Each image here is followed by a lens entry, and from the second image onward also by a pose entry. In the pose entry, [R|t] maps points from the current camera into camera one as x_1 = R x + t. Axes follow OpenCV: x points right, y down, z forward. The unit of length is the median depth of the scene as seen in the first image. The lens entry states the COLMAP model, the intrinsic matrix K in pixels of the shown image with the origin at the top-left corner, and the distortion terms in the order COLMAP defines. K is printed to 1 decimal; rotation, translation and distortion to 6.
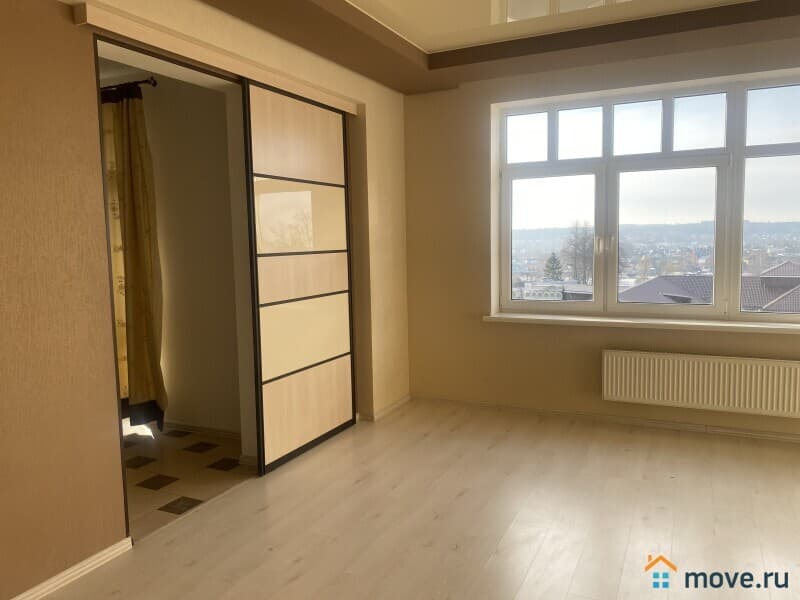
lens RADIAL K [[609.0, 0, 400.0], [0, 609.0, 300.0], [0, 0, 1]] dist [0.036070, 0.002628]
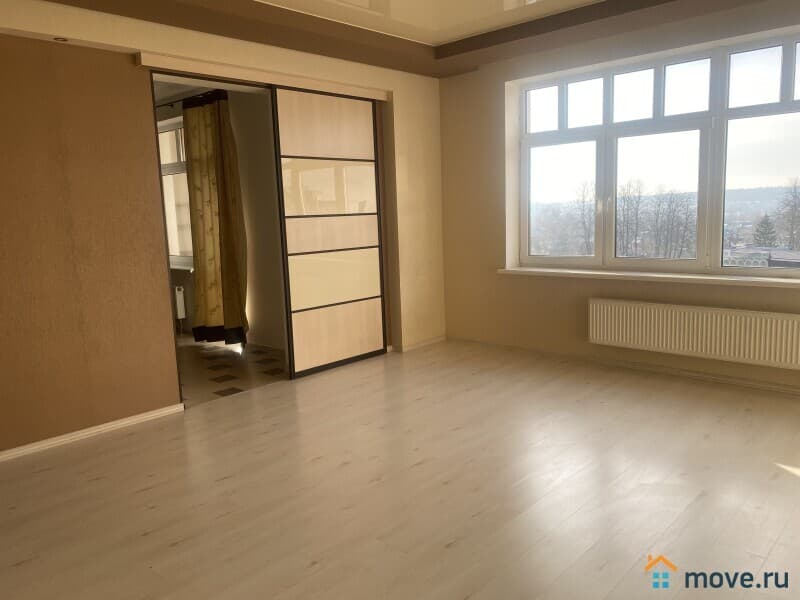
lens RADIAL K [[605.9, 0, 400.0], [0, 605.9, 300.0], [0, 0, 1]] dist [0.059672, -0.006307]
pose [[0.958583, 0.029271, -0.283307, 0.311749], [-0.013348, 0.998229, 0.057974, 0.022686], [0.284502, -0.051792, 0.957275, -0.176912]]
